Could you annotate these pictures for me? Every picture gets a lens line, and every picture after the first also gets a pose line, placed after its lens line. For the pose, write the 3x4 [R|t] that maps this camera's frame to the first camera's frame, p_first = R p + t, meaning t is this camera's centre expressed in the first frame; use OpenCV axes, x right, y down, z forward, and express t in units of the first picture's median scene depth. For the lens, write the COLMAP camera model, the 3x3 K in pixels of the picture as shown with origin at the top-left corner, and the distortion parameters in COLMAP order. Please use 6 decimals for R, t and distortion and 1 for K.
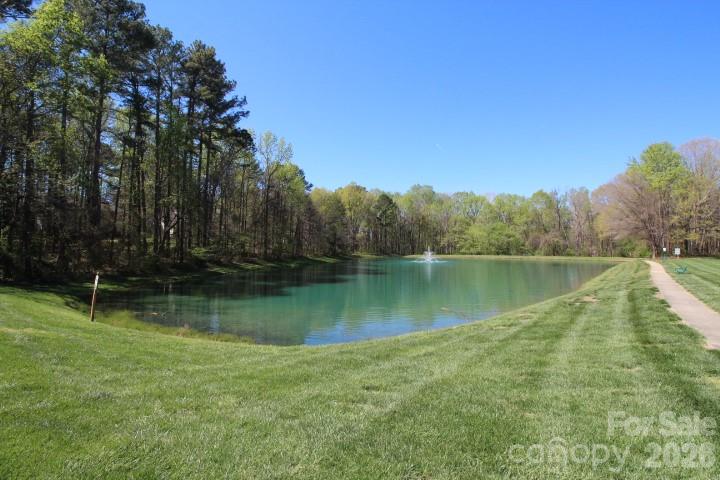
lens RADIAL K [[333.2, 0, 360.5], [0, 333.2, 239.9], [0, 0, 1]] dist [-0.012699, -0.006247]
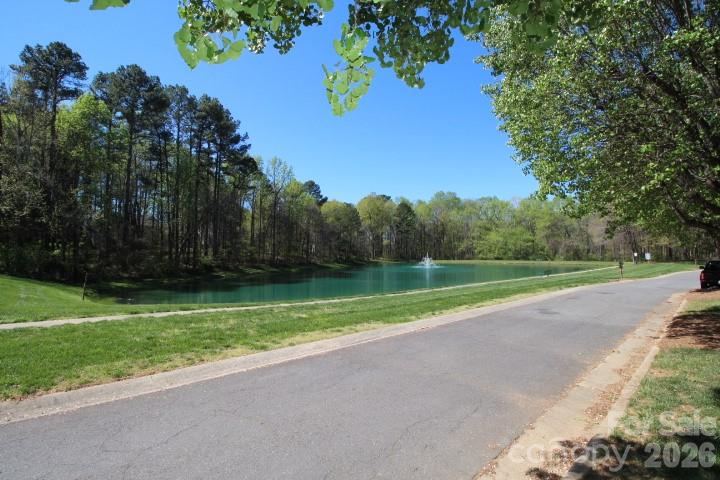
lens RADIAL K [[333.2, 0, 359.8], [0, 333.2, 242.3], [0, 0, 1]] dist [-0.012699, -0.006247]
pose [[0.986872, -0.013848, -0.160912, 0.124702], [0.012438, 0.999875, -0.009764, -0.004526], [0.161027, 0.007634, 0.986920, -0.068835]]
